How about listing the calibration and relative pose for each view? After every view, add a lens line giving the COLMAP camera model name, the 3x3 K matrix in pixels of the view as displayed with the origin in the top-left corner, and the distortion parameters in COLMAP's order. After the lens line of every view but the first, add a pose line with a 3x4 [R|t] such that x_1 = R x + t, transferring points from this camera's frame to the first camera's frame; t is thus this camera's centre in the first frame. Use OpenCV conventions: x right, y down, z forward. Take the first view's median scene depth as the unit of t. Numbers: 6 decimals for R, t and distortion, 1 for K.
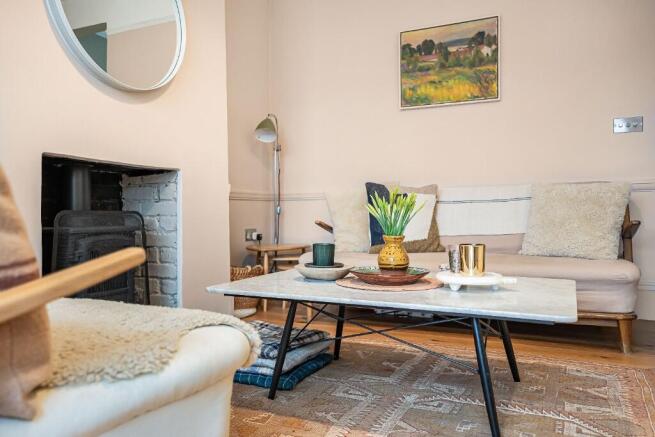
lens RADIAL K [[481.5, 0, 330.6], [0, 481.5, 213.8], [0, 0, 1]] dist [0.015251, 0.028556]
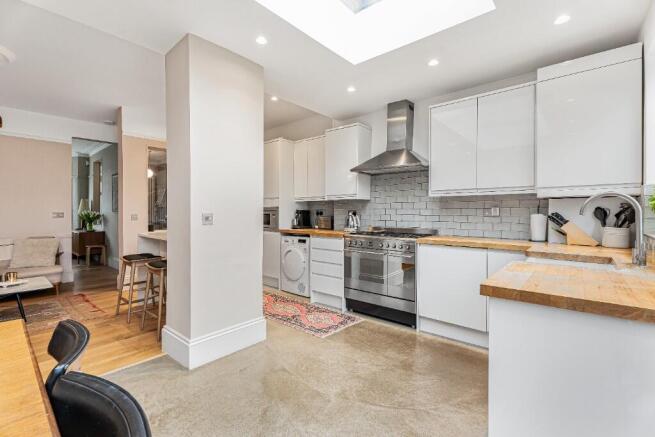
lens RADIAL K [[303.3, 0, 333.8], [0, 303.3, 210.8], [0, 0, 1]] dist [0.011787, 0.000165]
pose [[0.243911, 0.014582, 0.969688, -0.827433], [-0.022018, 0.999712, -0.009496, -0.263093], [-0.969548, -0.019034, 0.244162, -1.124572]]
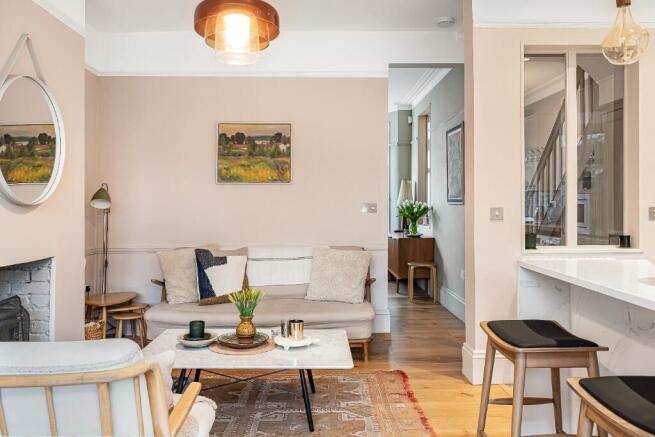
lens RADIAL K [[514.5, 0, 326.3], [0, 514.5, 218.4], [0, 0, 1]] dist [-0.029097, -0.005547]
pose [[0.883541, -0.002876, 0.468345, -0.305911], [-0.019169, 0.998921, 0.042297, -0.251286], [-0.467961, -0.046349, 0.882533, -0.420383]]
